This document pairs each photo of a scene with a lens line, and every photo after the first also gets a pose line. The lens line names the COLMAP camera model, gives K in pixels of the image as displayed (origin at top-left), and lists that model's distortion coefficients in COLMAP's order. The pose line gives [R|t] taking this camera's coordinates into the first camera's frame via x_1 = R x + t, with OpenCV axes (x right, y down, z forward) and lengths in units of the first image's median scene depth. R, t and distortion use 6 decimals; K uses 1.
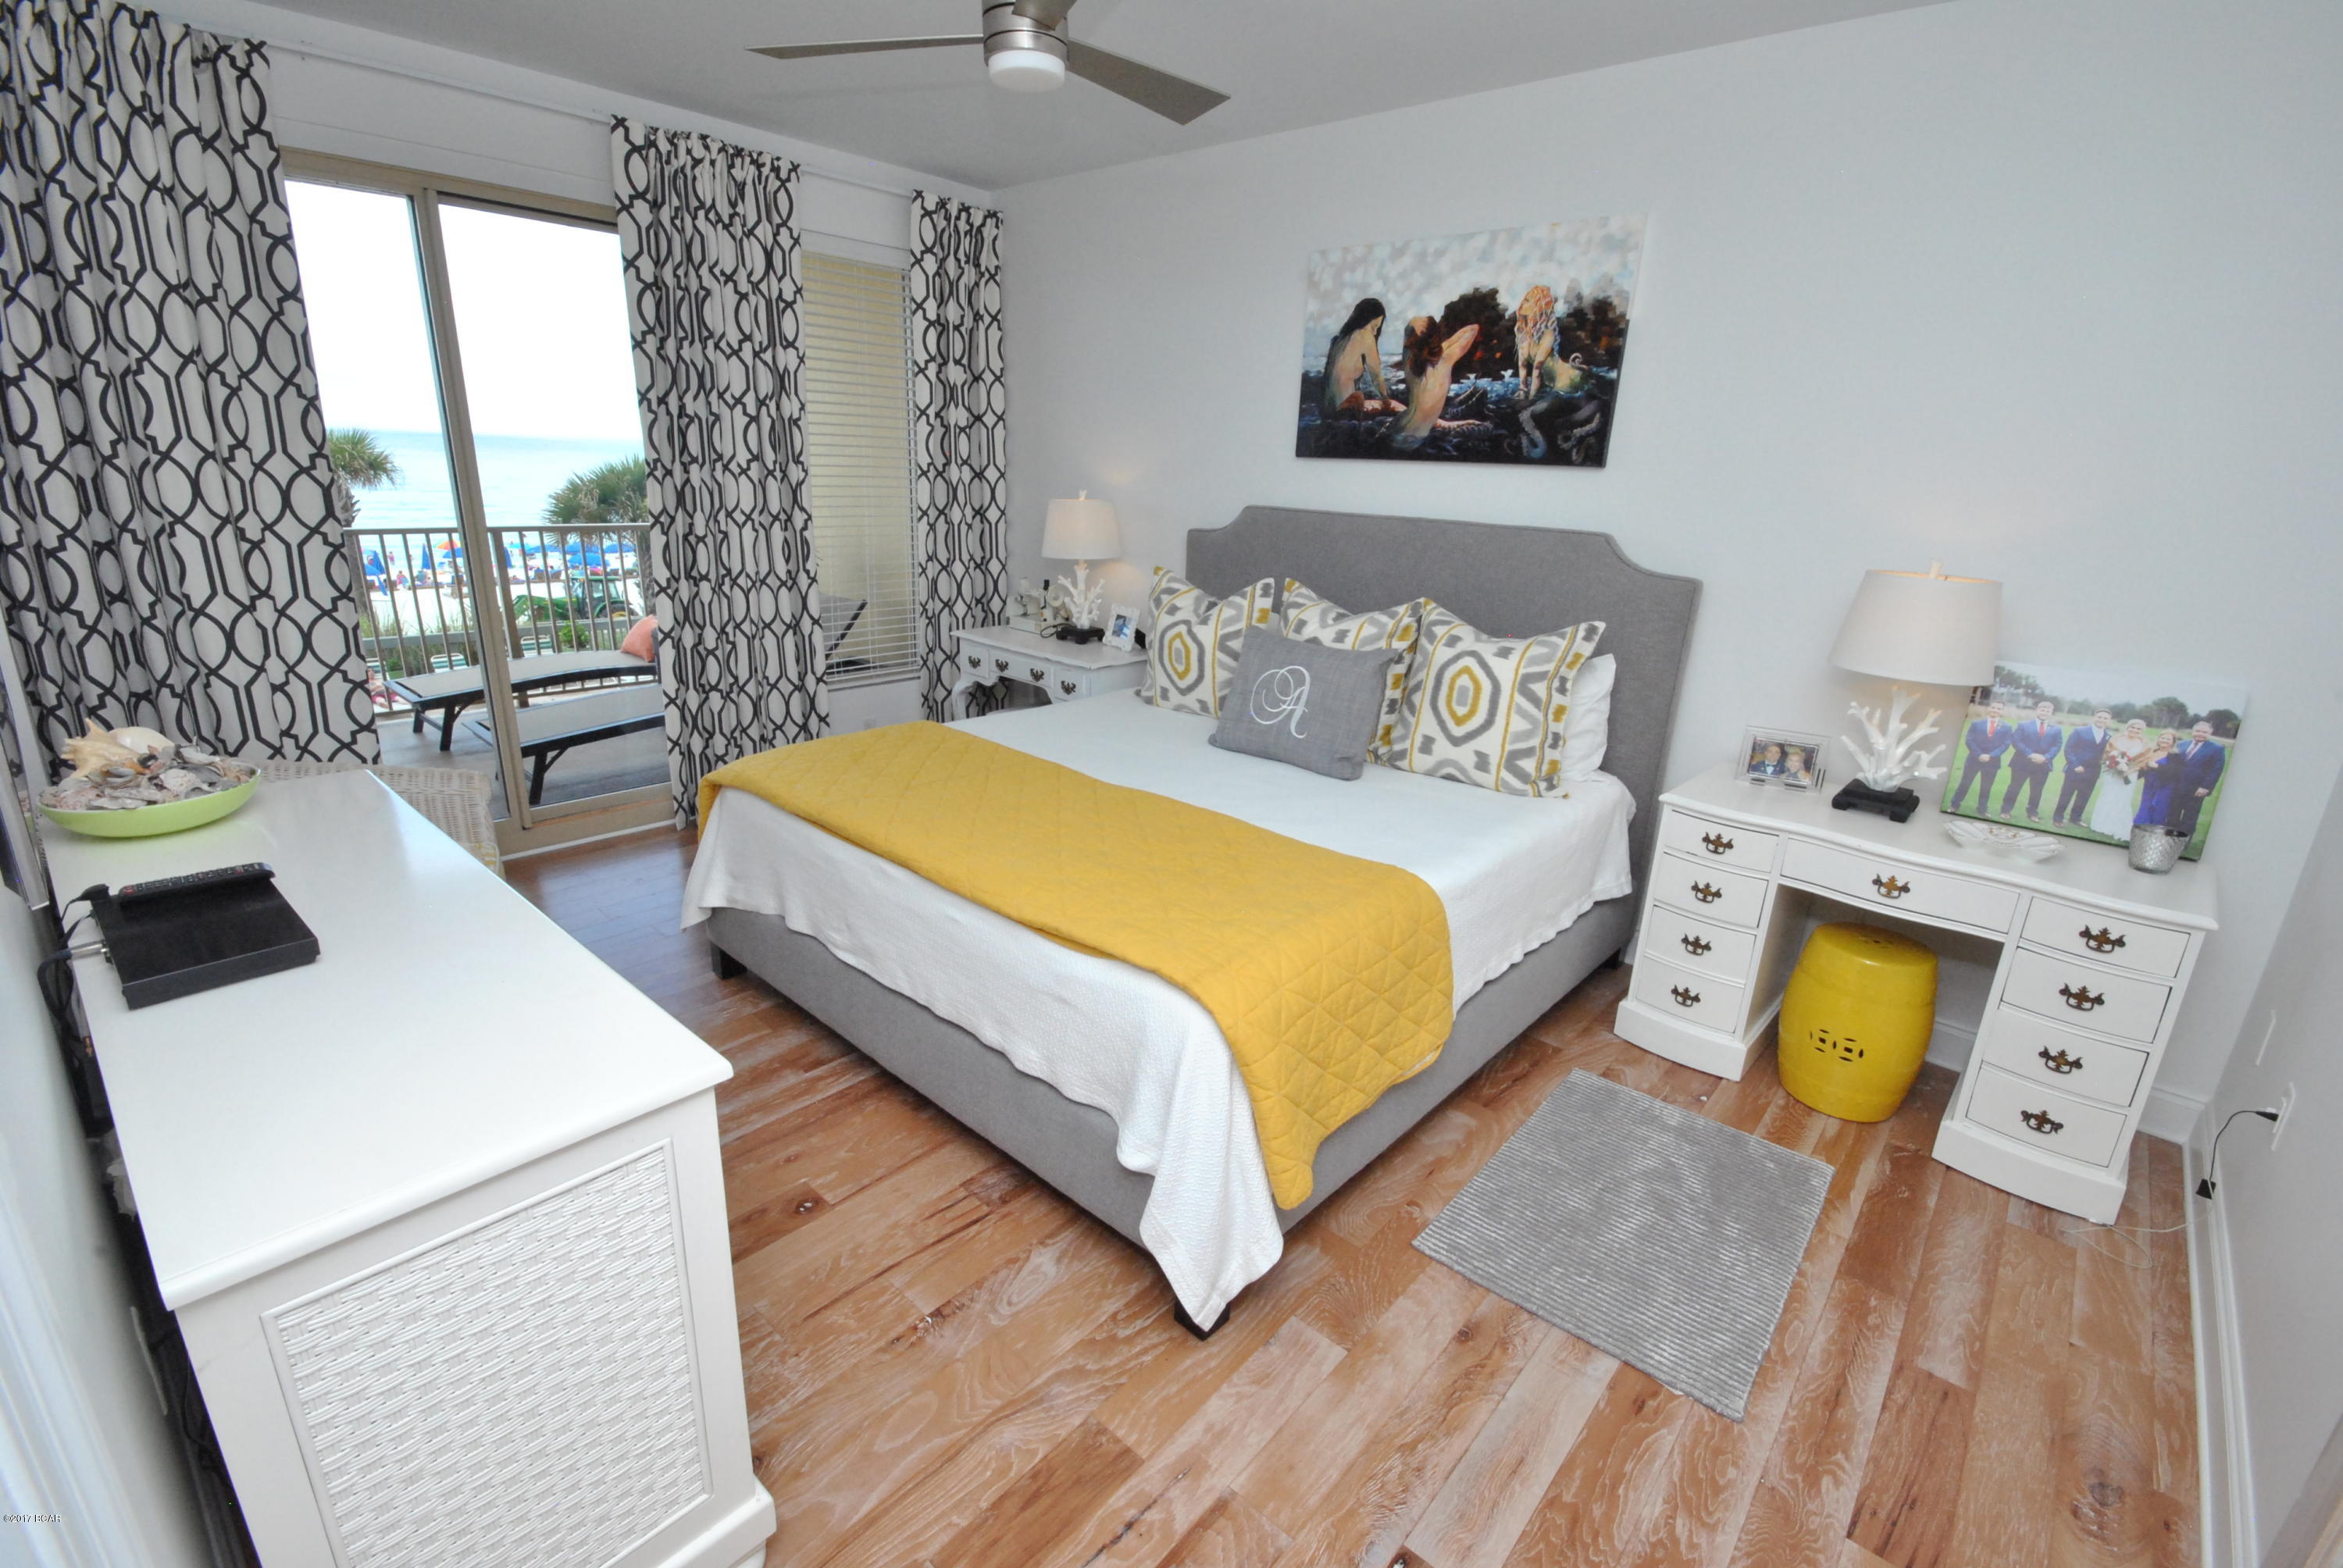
lens RADIAL K [[1034.5, 0, 1210.8], [0, 1034.5, 784.7], [0, 0, 1]] dist [0.007841, -0.010492]
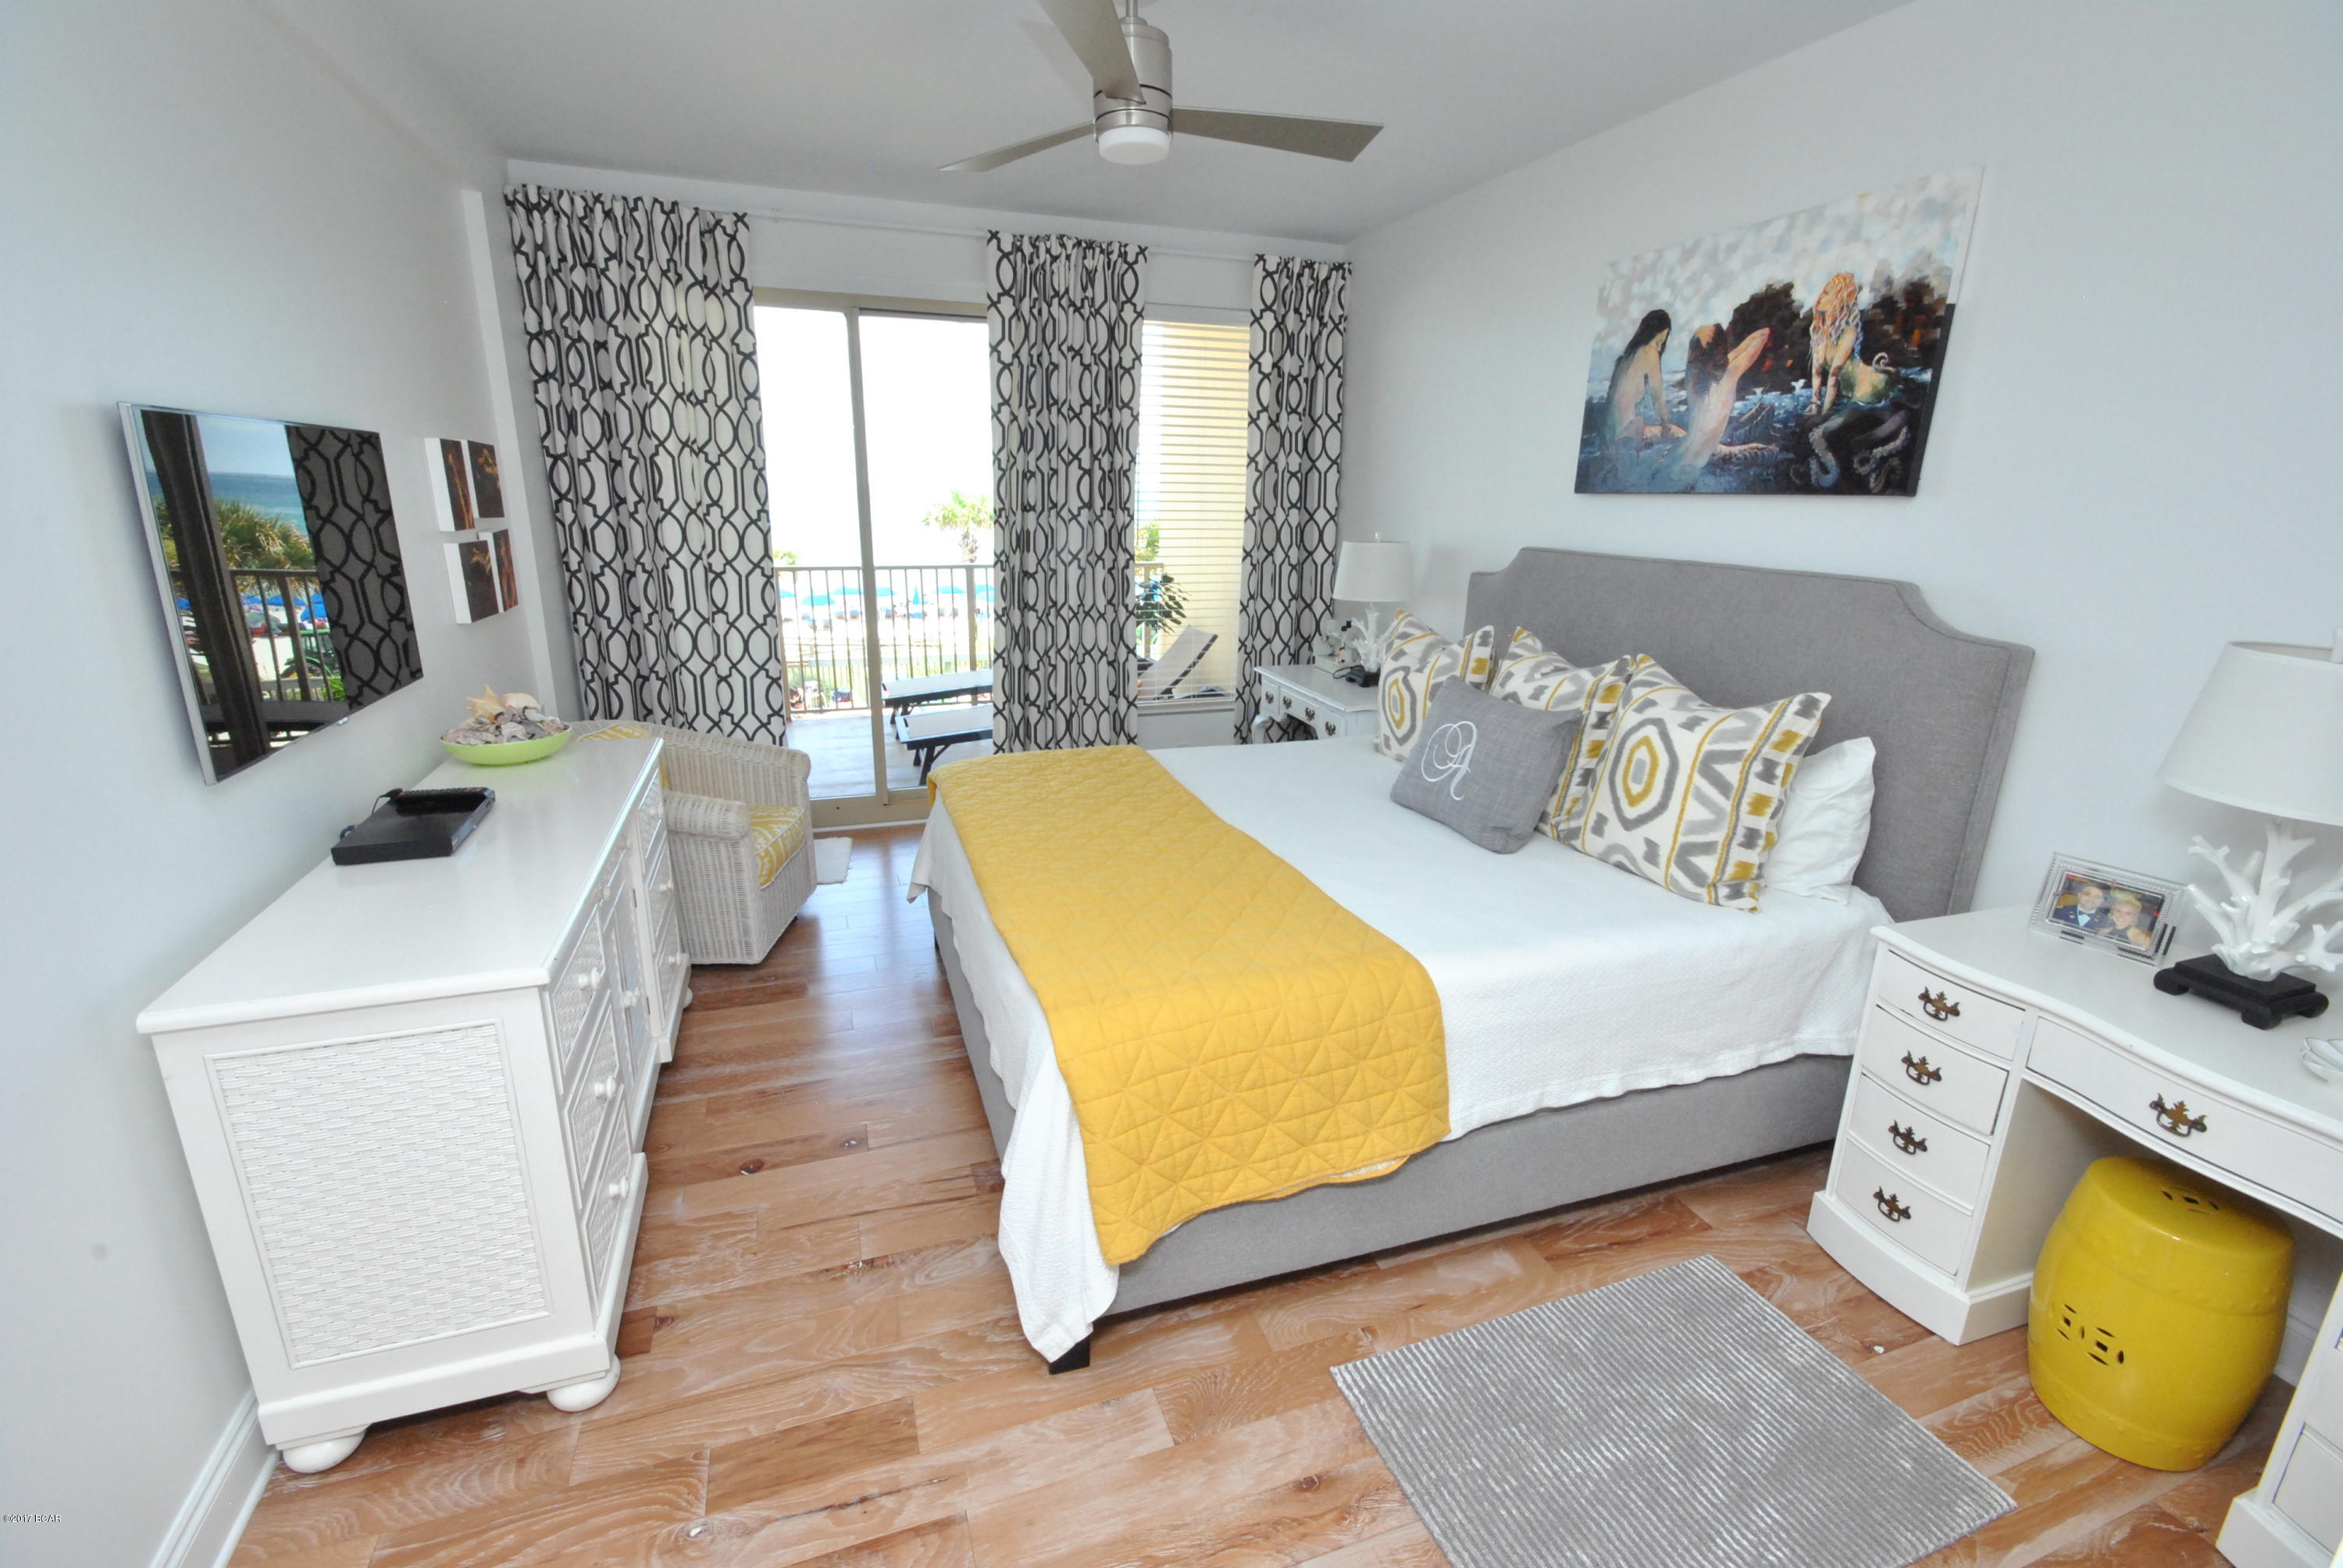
lens RADIAL K [[1034.5, 0, 1157.0], [0, 1034.5, 783.8], [0, 0, 1]] dist [0.007841, -0.010492]
pose [[0.871993, 0.107849, -0.477491, 0.291305], [-0.126786, 0.991902, -0.007499, -0.019130], [0.472815, 0.067078, 0.878605, 0.078522]]
